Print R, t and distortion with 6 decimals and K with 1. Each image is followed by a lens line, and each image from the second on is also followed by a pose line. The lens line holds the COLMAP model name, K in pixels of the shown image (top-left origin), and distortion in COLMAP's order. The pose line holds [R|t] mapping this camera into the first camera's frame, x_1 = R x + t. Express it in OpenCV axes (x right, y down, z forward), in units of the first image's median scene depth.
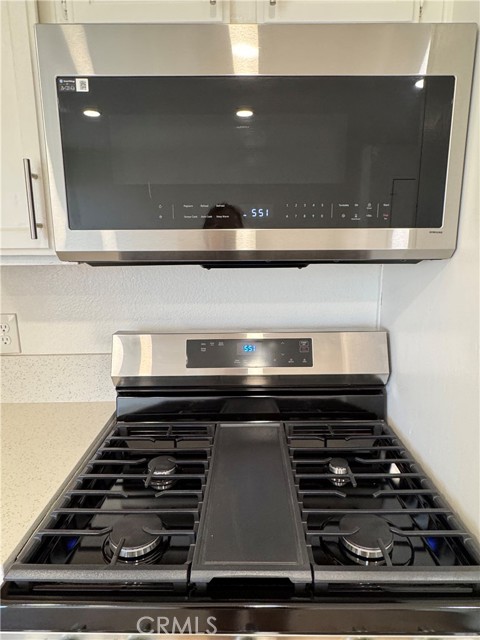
lens RADIAL K [[393.4, 0, 244.0], [0, 393.4, 319.1], [0, 0, 1]] dist [-0.002088, -0.001036]
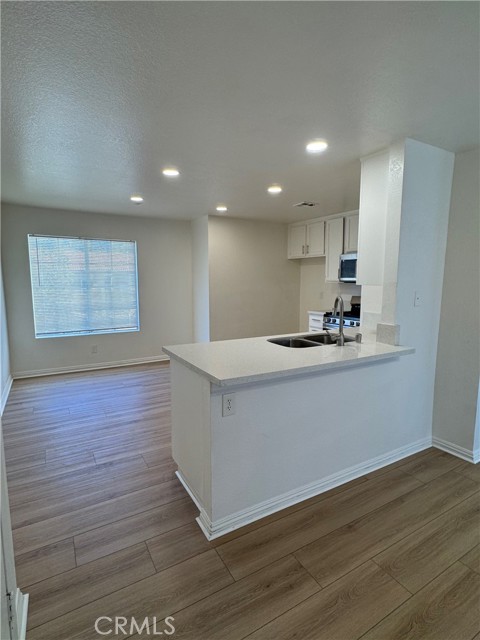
lens RADIAL K [[331.2, 0, 240.0], [0, 331.2, 320.0], [0, 0, 1]] dist [0.001113, 0.000090]
pose [[0.504613, 0.113027, -0.855915, 4.265790], [-0.161841, 0.986202, 0.034816, 0.692165], [0.848041, 0.120954, 0.515943, -3.970460]]
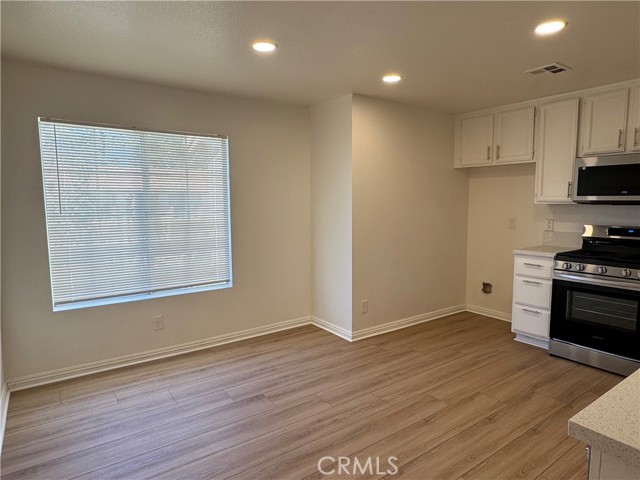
lens RADIAL K [[393.4, 0, 320.0], [0, 393.4, 240.0], [0, 0, 1]] dist [-0.002088, -0.001036]
pose [[0.580030, 0.087306, -0.809903, 1.660409], [-0.147063, 0.989126, 0.001304, 0.757445], [0.801210, 0.118350, 0.586563, -4.239802]]
